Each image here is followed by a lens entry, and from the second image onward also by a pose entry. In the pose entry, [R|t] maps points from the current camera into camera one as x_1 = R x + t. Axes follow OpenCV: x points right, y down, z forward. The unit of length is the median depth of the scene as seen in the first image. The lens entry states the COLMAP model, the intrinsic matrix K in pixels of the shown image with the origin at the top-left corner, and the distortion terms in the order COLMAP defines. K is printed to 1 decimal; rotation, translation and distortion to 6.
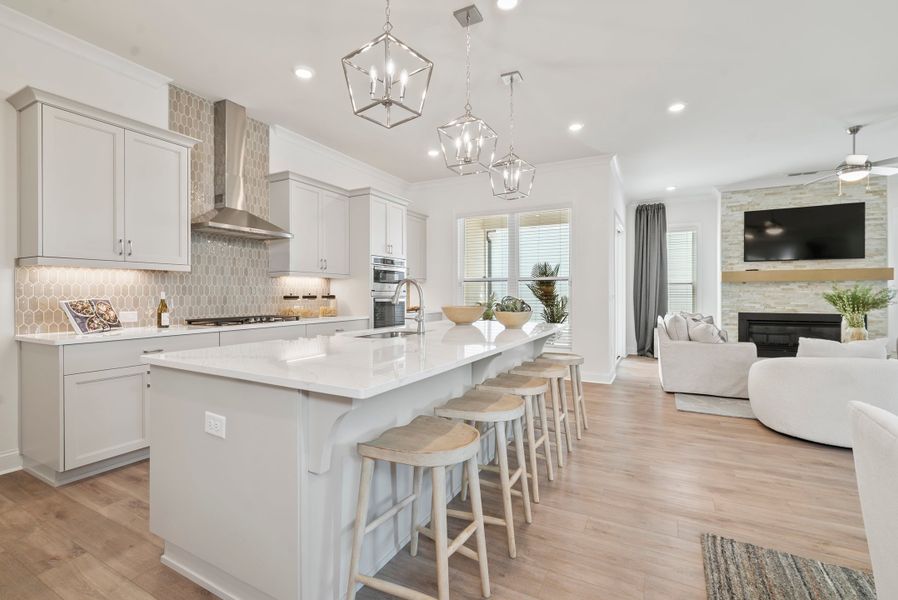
lens RADIAL K [[404.4, 0, 446.9], [0, 404.4, 294.9], [0, 0, 1]] dist [0.000025, 0.000241]
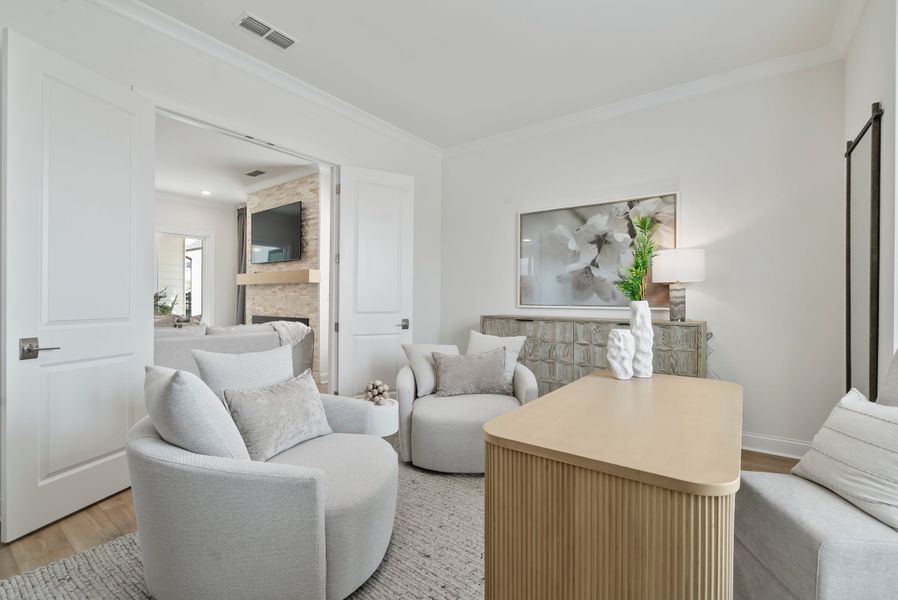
lens RADIAL K [[404.4, 0, 446.9], [0, 404.4, 294.9], [0, 0, 1]] dist [0.000025, 0.000241]
pose [[0.988047, 0.003037, -0.154124, 1.382547], [-0.004495, 0.999948, -0.009114, 0.000238], [0.154089, 0.009698, 0.988009, 0.098510]]
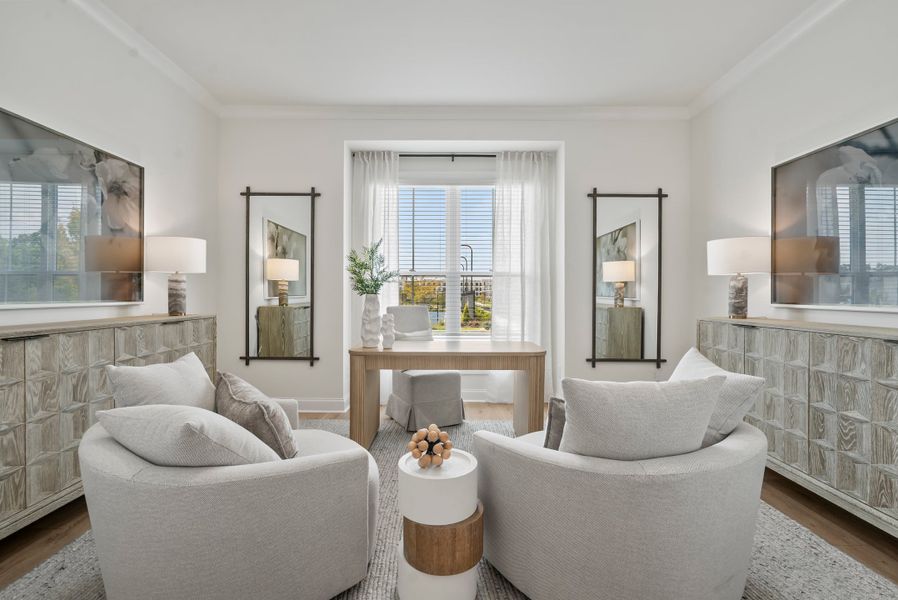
lens RADIAL K [[412.2, 0, 445.9], [0, 412.2, 293.6], [0, 0, 1]] dist [-0.001270, -0.000009]
pose [[-0.458219, -0.001307, 0.888838, 1.030024], [-0.002247, 0.999997, 0.000312, 0.001289], [-0.888836, -0.001854, -0.458221, 0.583841]]
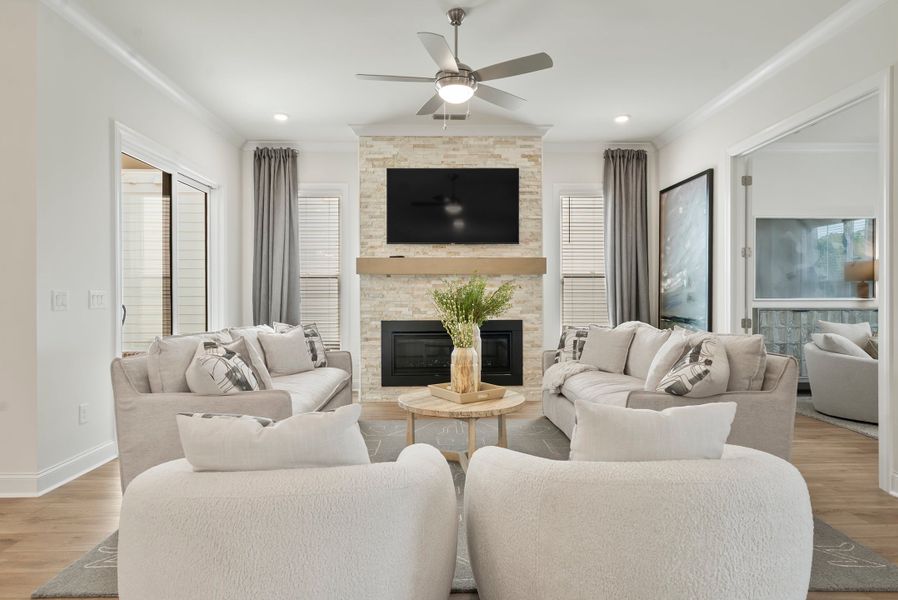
lens RADIAL K [[494.8, 0, 446.9], [0, 494.8, 294.0], [0, 0, 1]] dist [0.003851, 0.000702]
pose [[0.872194, -0.003306, 0.489149, 0.431220], [0.003130, 0.999994, 0.001176, -0.000597], [-0.489150, 0.000505, 0.872200, 0.249913]]
